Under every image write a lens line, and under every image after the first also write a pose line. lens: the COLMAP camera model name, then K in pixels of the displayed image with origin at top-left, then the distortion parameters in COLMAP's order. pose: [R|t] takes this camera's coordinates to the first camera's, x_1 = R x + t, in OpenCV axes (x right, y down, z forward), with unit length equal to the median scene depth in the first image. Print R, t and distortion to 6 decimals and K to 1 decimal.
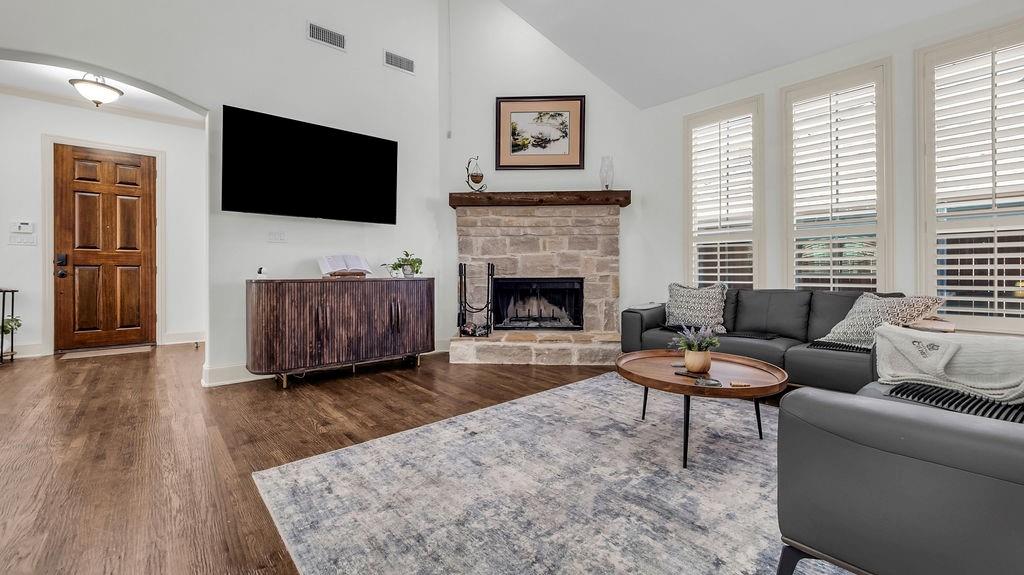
lens RADIAL K [[418.4, 0, 510.3], [0, 418.4, 270.2], [0, 0, 1]] dist [0.002922, 0.000399]
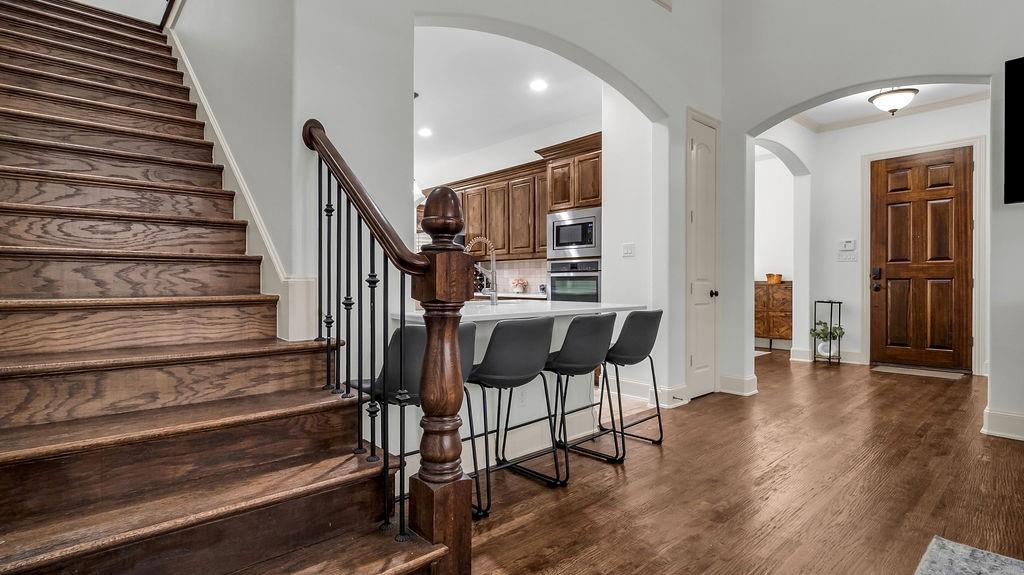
lens RADIAL K [[501.4, 0, 495.8], [0, 501.4, 288.5], [0, 0, 1]] dist [0.004187, 0.001579]
pose [[0.007298, 0.006775, -0.999950, 0.148016], [0.005365, 0.999962, 0.006814, -0.001962], [0.999959, -0.005414, 0.007262, 0.062897]]
